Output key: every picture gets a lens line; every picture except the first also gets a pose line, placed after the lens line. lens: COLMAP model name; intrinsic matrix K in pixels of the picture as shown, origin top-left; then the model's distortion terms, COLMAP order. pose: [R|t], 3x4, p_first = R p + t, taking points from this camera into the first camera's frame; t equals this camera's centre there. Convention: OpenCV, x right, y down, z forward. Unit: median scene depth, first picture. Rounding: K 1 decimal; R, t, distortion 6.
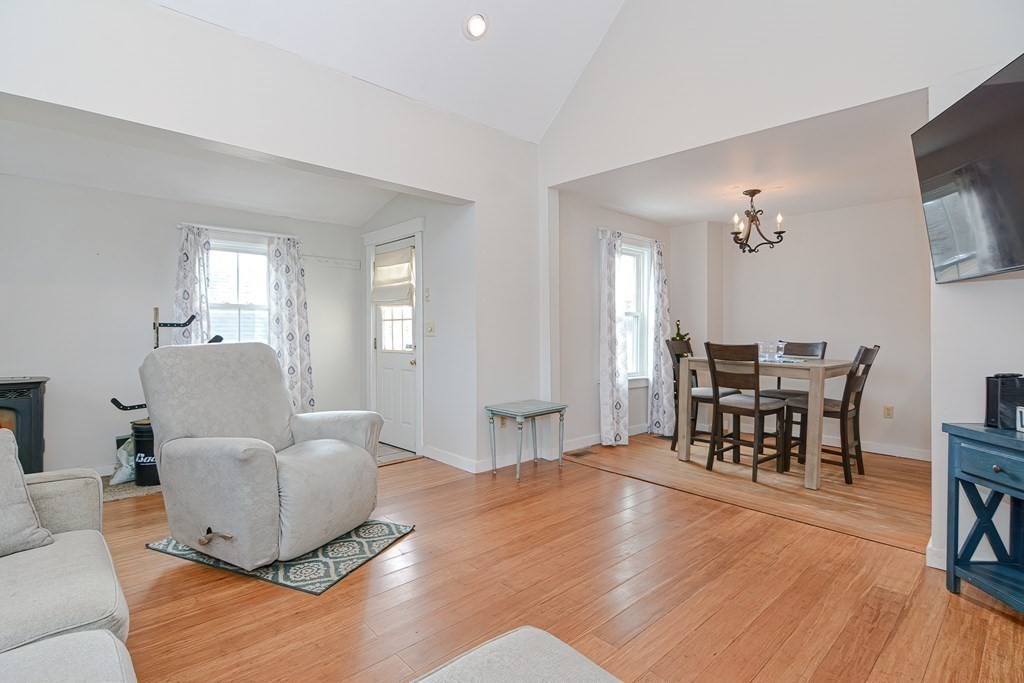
lens RADIAL K [[498.9, 0, 520.6], [0, 498.9, 344.1], [0, 0, 1]] dist [-0.001404, -0.005959]
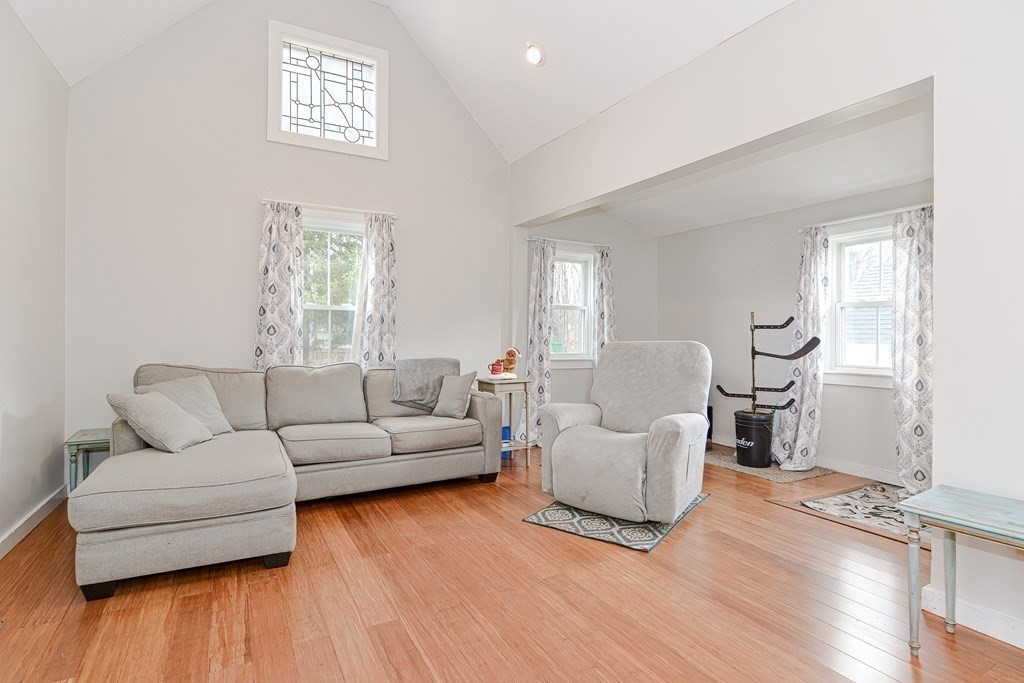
lens RADIAL K [[498.9, 0, 477.5], [0, 498.9, 332.6], [0, 0, 1]] dist [-0.001404, -0.005959]
pose [[-0.296799, -0.006759, -0.954916, 0.530454], [-0.033289, 0.999440, 0.003273, -0.008047], [0.954359, 0.032760, -0.296858, 0.711738]]
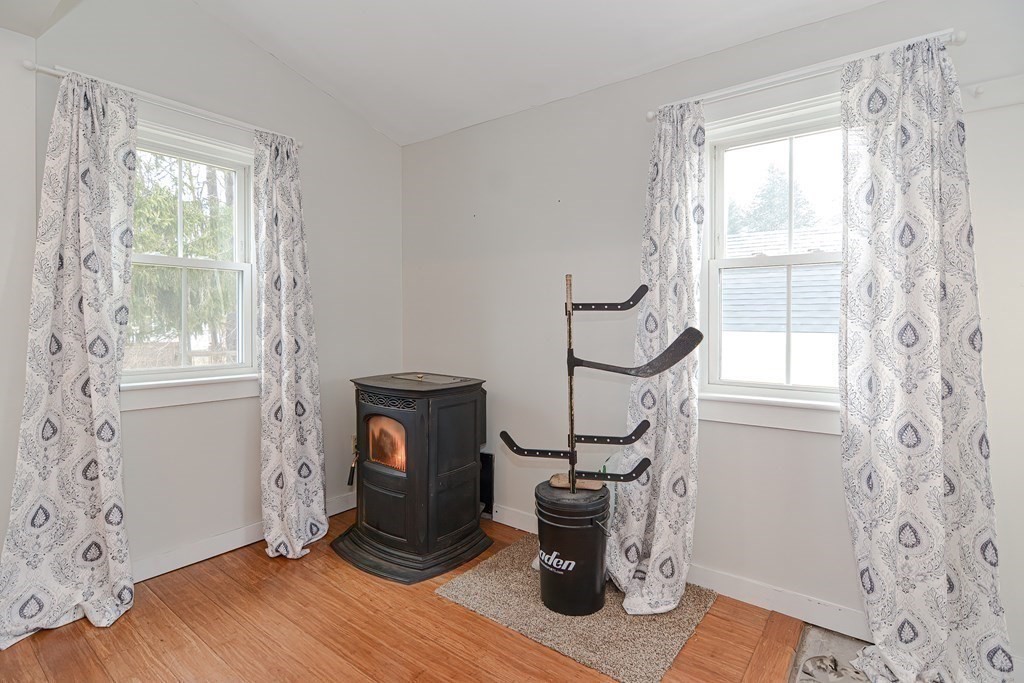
lens RADIAL K [[498.9, 0, 497.1], [0, 498.9, 322.5], [0, 0, 1]] dist [-0.001404, -0.005959]
pose [[0.145972, 0.006960, -0.989264, -0.206489], [-0.025082, 0.999680, 0.003332, -0.020908], [0.988971, 0.024326, 0.146100, 0.816475]]
